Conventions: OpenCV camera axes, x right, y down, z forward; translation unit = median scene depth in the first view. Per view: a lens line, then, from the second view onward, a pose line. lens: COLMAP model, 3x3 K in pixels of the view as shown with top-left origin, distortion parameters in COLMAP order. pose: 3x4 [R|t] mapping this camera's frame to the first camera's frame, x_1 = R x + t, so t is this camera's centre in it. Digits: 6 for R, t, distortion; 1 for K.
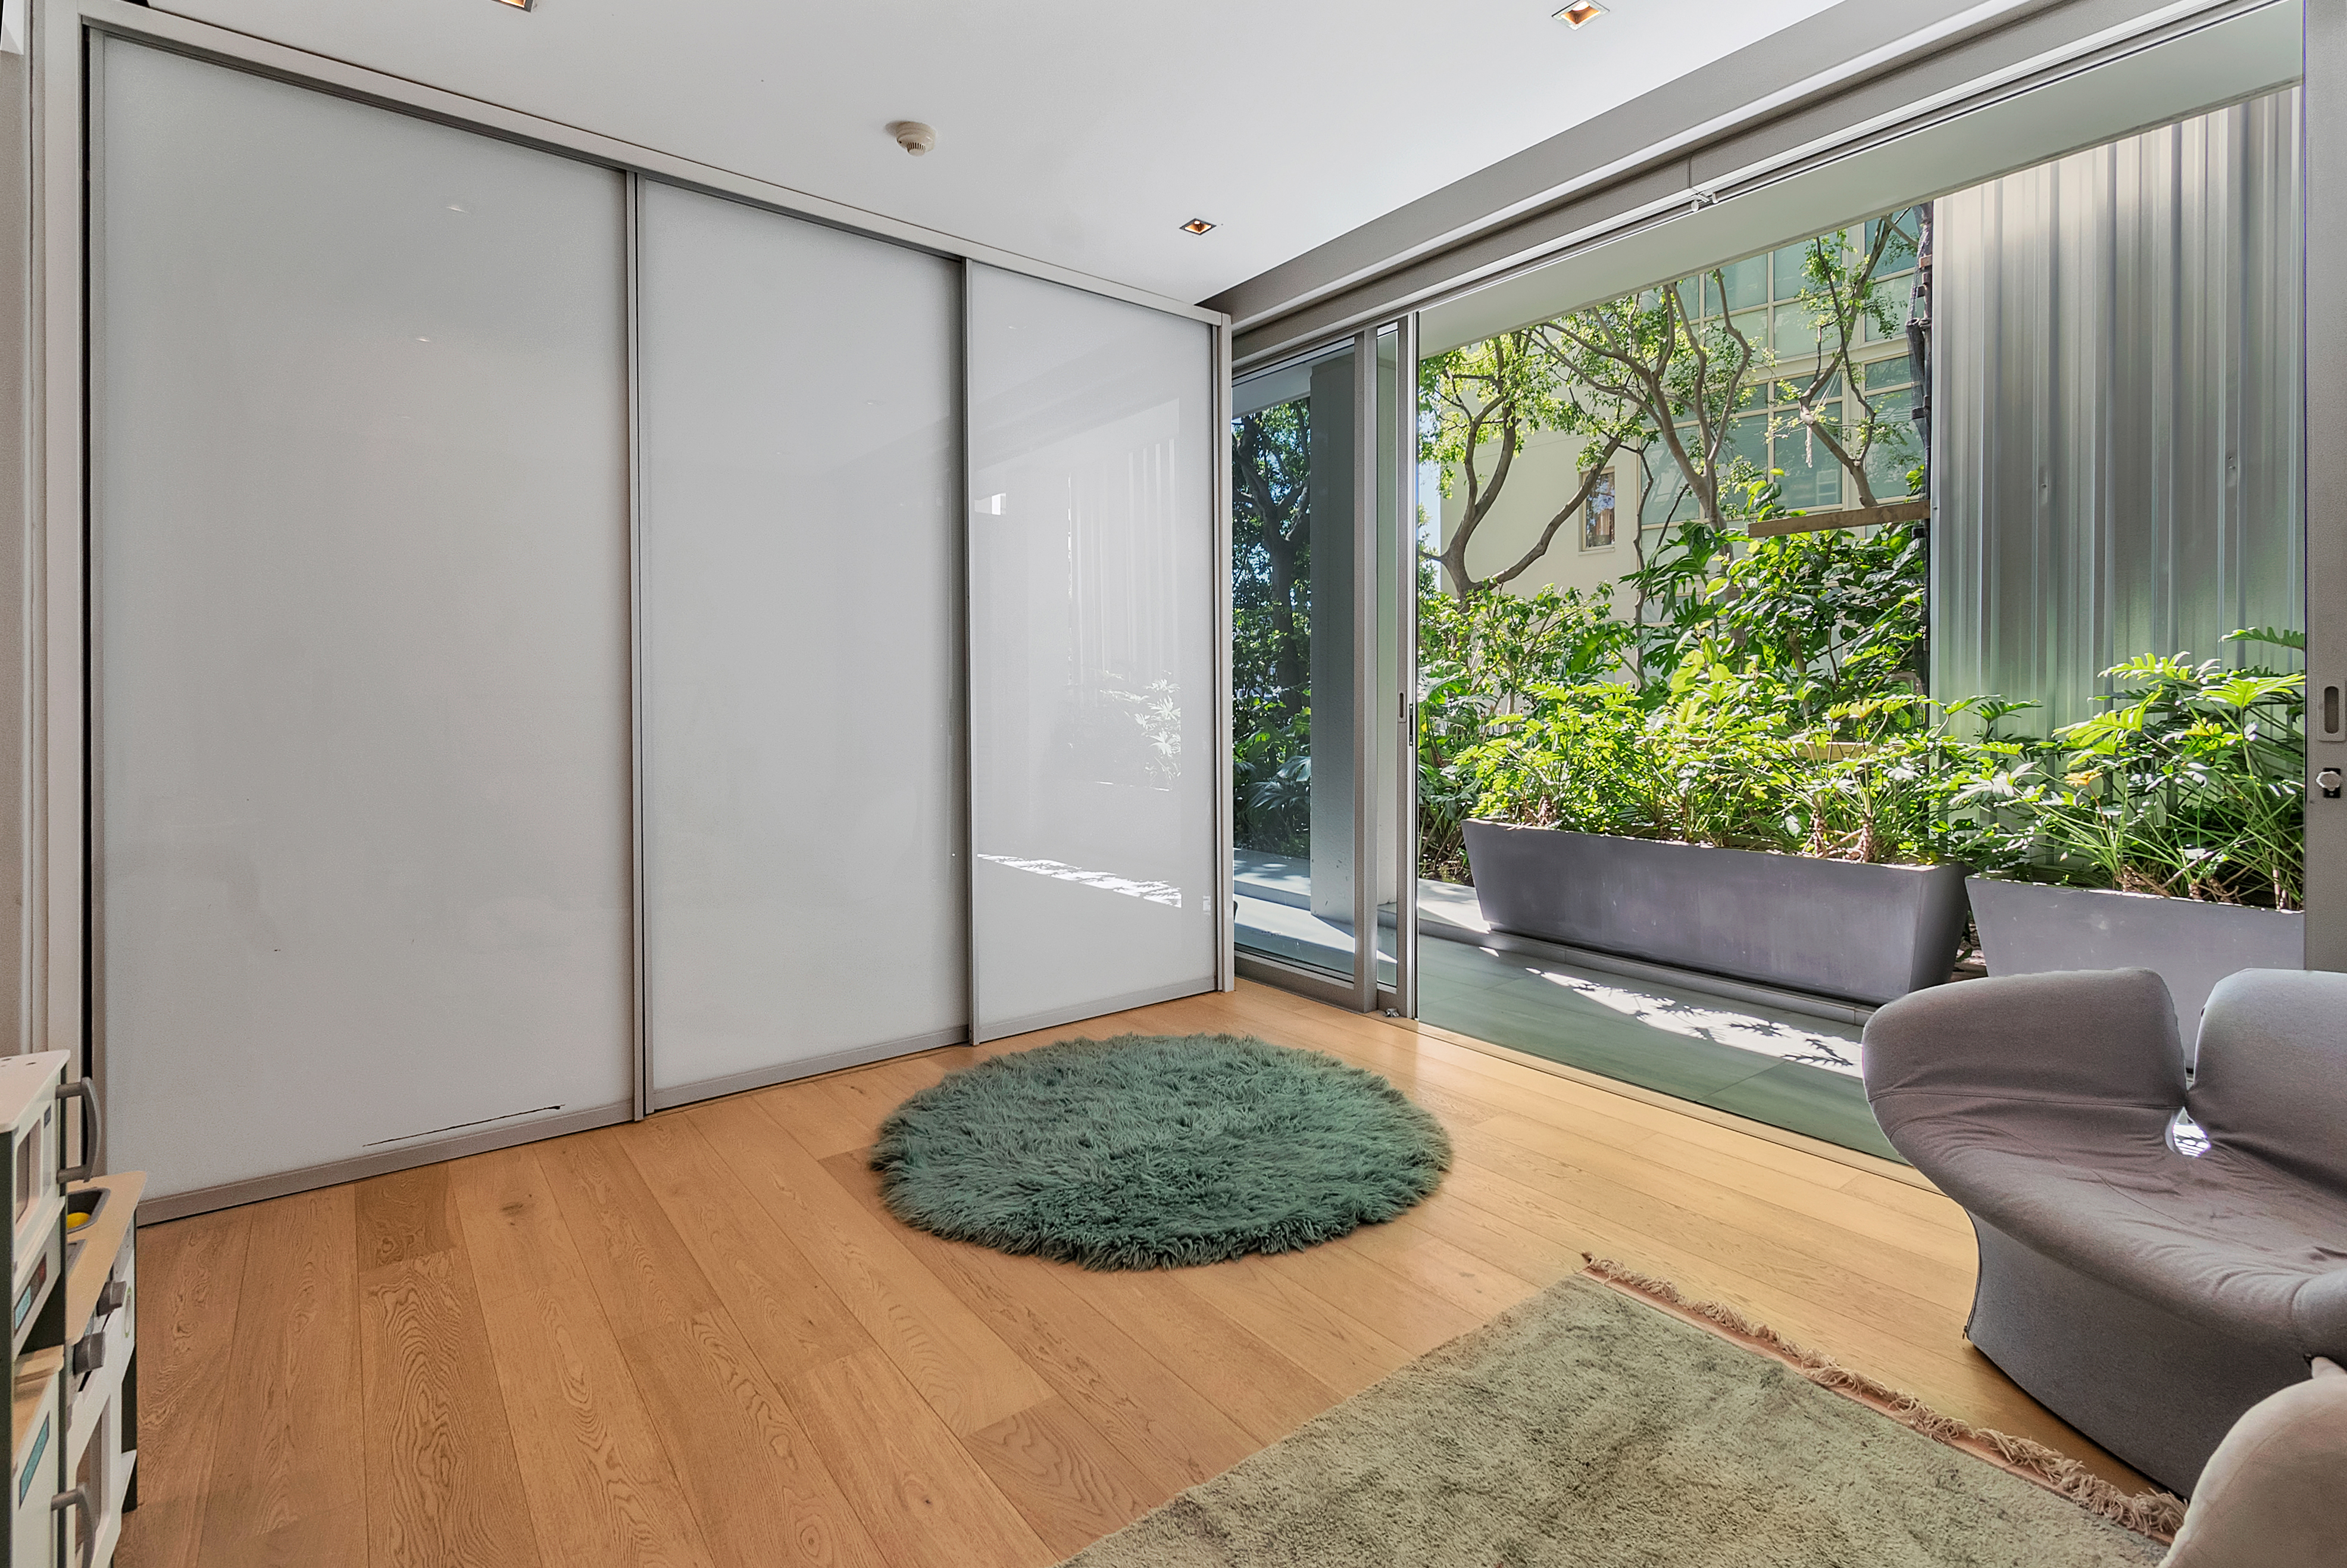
lens RADIAL K [[1051.1, 0, 1155.2], [0, 1051.1, 702.5], [0, 0, 1]] dist [0.000590, 0.000027]
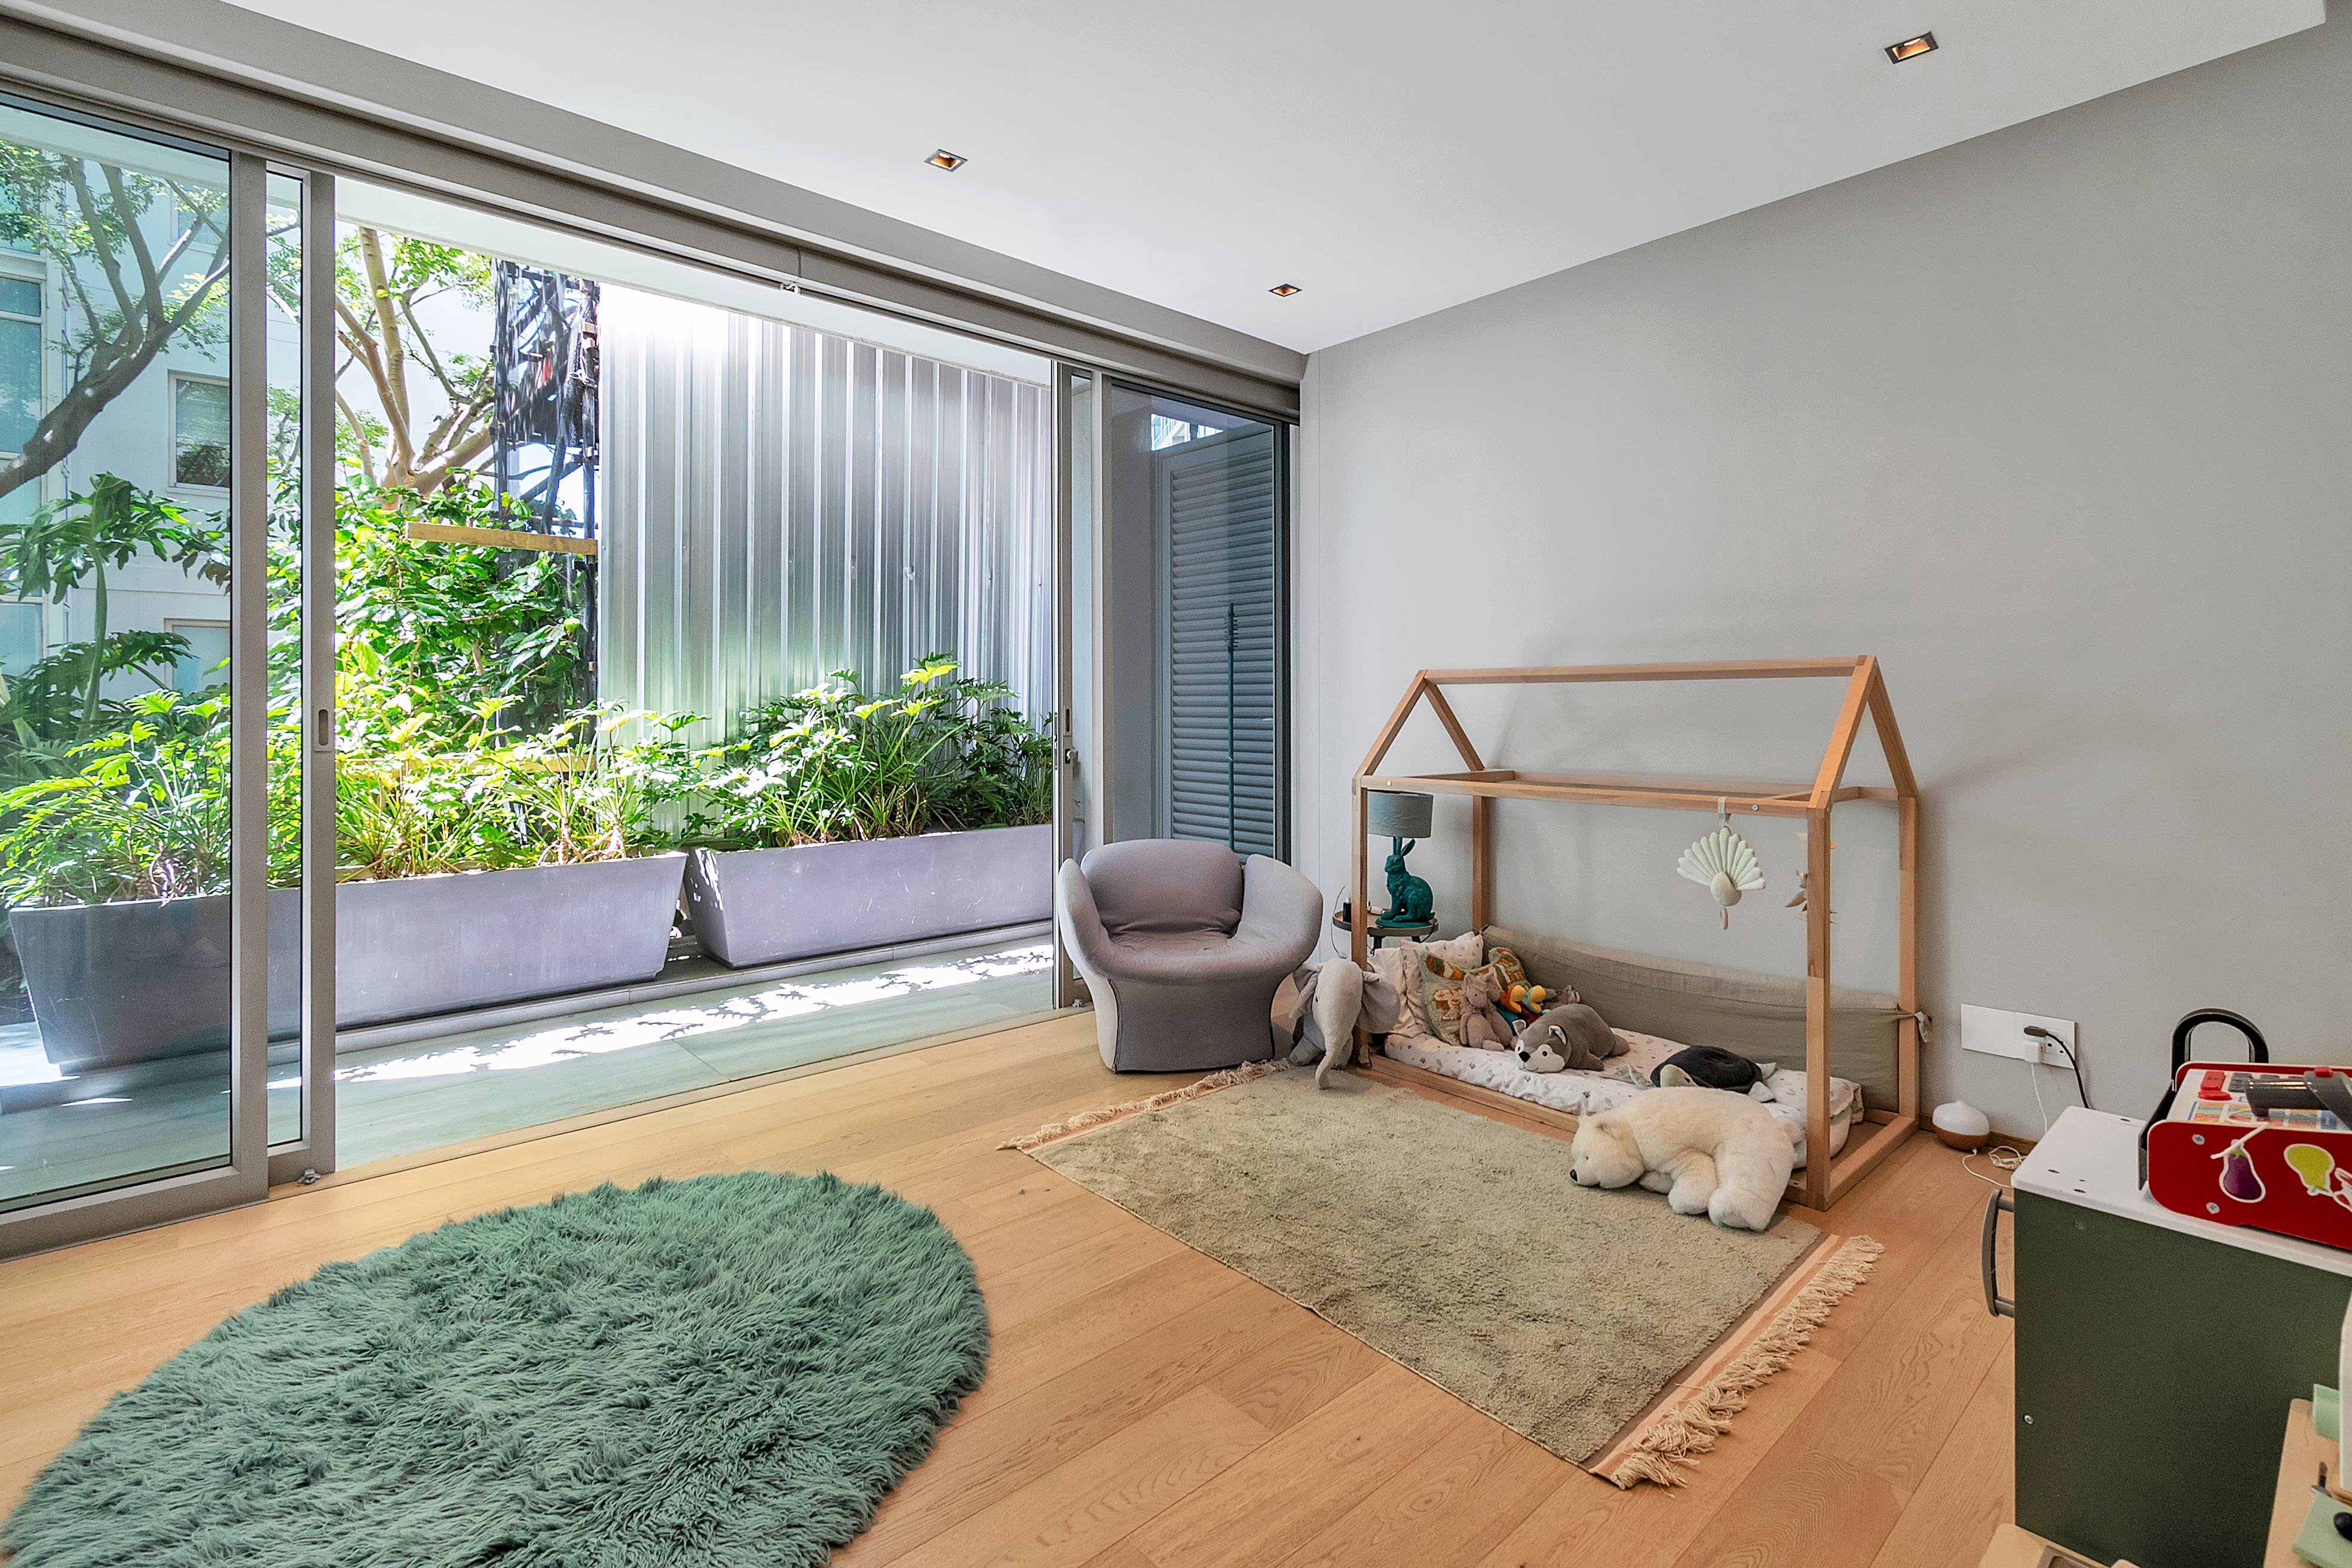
lens RADIAL K [[1080.5, 0, 1172.9], [0, 1080.5, 704.4], [0, 0, 1]] dist [0.000231, -0.001024]
pose [[-0.065472, -0.001846, 0.997853, -0.634936], [-0.000286, 0.999998, 0.001831, -0.019905], [-0.997854, -0.000166, -0.065473, 0.589732]]
